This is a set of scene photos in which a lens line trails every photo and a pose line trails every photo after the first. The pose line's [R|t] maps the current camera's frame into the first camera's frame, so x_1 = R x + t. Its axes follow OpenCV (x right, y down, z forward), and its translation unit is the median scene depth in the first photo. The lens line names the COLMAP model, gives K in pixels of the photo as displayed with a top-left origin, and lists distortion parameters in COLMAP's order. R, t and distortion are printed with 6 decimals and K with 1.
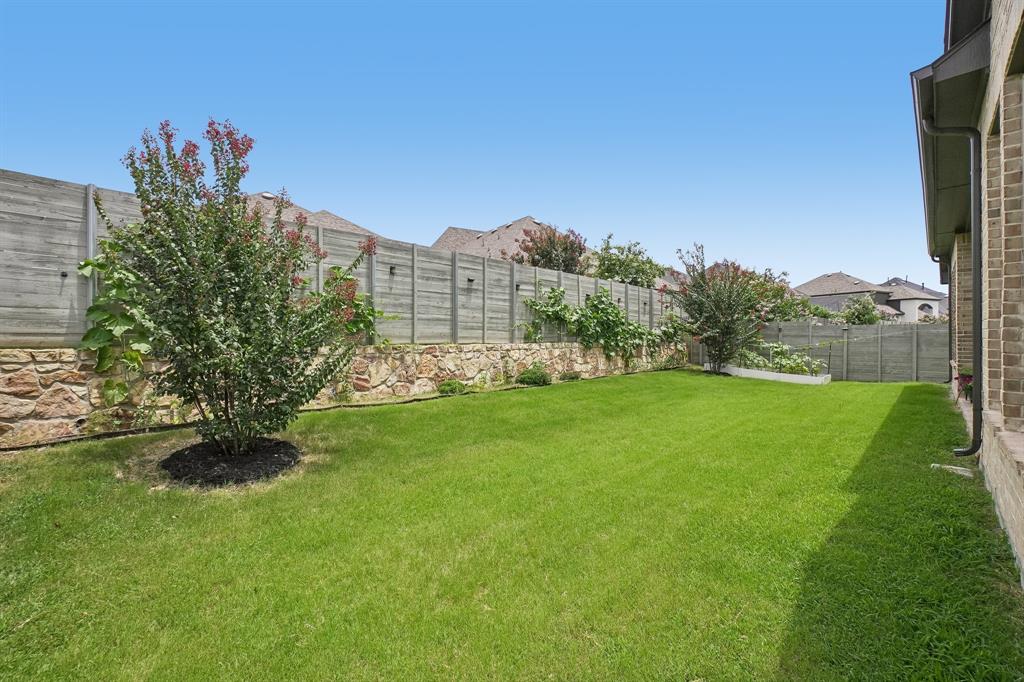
lens RADIAL K [[469.5, 0, 510.8], [0, 469.5, 343.8], [0, 0, 1]] dist [-0.013248, 0.000165]
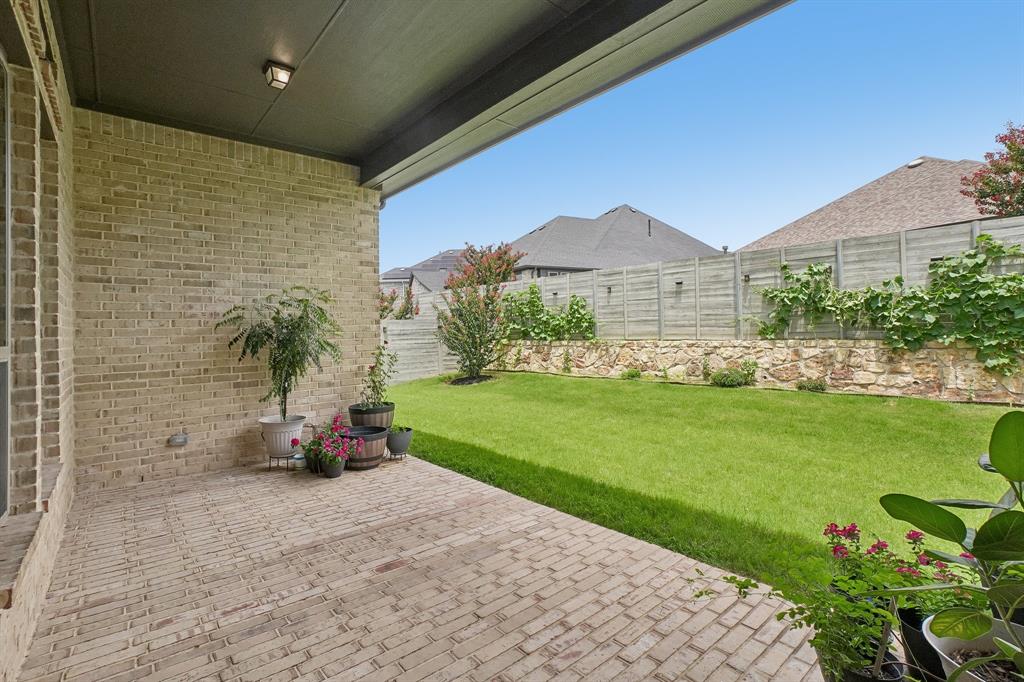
lens RADIAL K [[469.5, 0, 514.8], [0, 469.5, 315.2], [0, 0, 1]] dist [-0.013248, 0.000165]
pose [[-0.065716, -0.021740, -0.997602, 1.110802], [0.019880, 0.999536, -0.023091, -0.043477], [0.997640, -0.021350, -0.065253, 0.716810]]
